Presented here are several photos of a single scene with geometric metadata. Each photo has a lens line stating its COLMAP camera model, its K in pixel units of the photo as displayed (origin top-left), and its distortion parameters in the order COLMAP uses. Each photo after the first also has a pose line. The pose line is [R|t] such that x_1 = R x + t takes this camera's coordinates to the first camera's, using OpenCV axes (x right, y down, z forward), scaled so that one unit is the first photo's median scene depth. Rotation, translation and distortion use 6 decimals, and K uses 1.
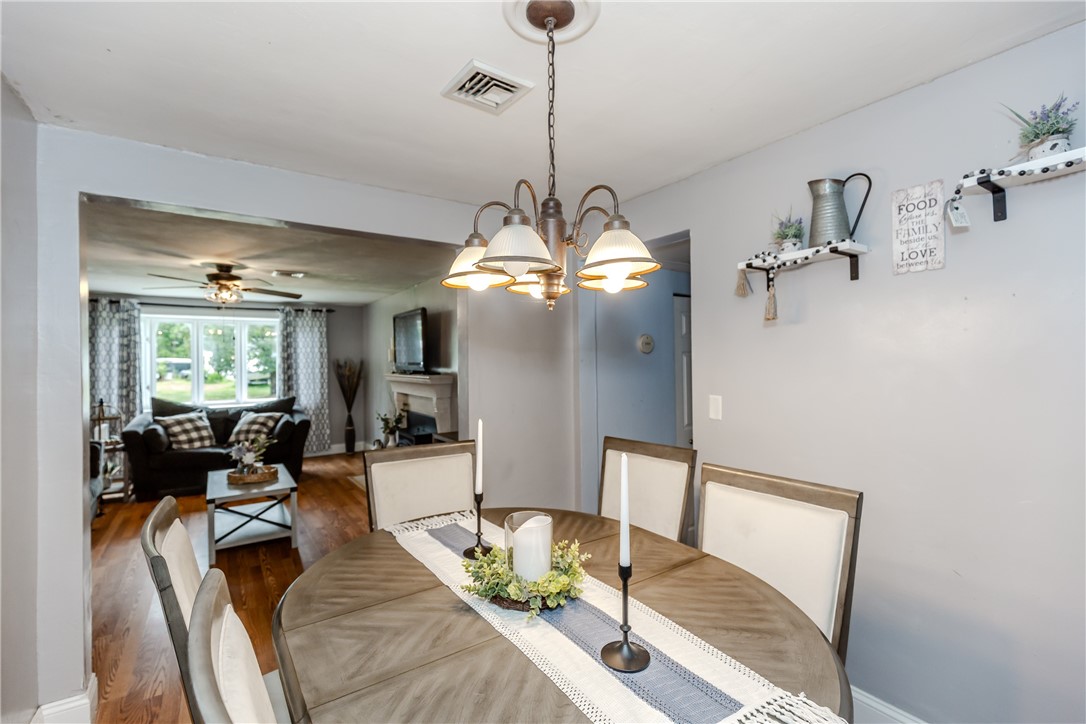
lens RADIAL K [[484.3, 0, 542.7], [0, 484.3, 359.3], [0, 0, 1]] dist [-0.002673, -0.001301]
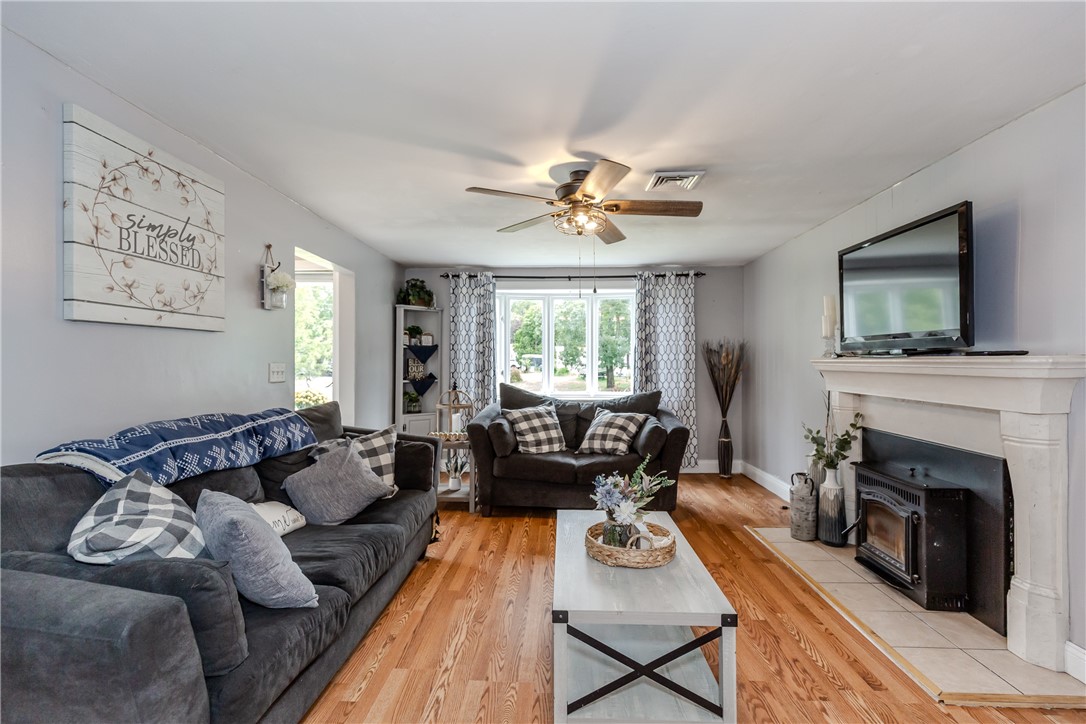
lens RADIAL K [[484.3, 0, 539.5], [0, 484.3, 362.9], [0, 0, 1]] dist [-0.002673, -0.001301]
pose [[0.799079, 0.014223, -0.601058, -0.245962], [-0.007888, 0.999882, 0.013173, 0.030240], [0.601174, -0.005785, 0.799097, 0.356539]]
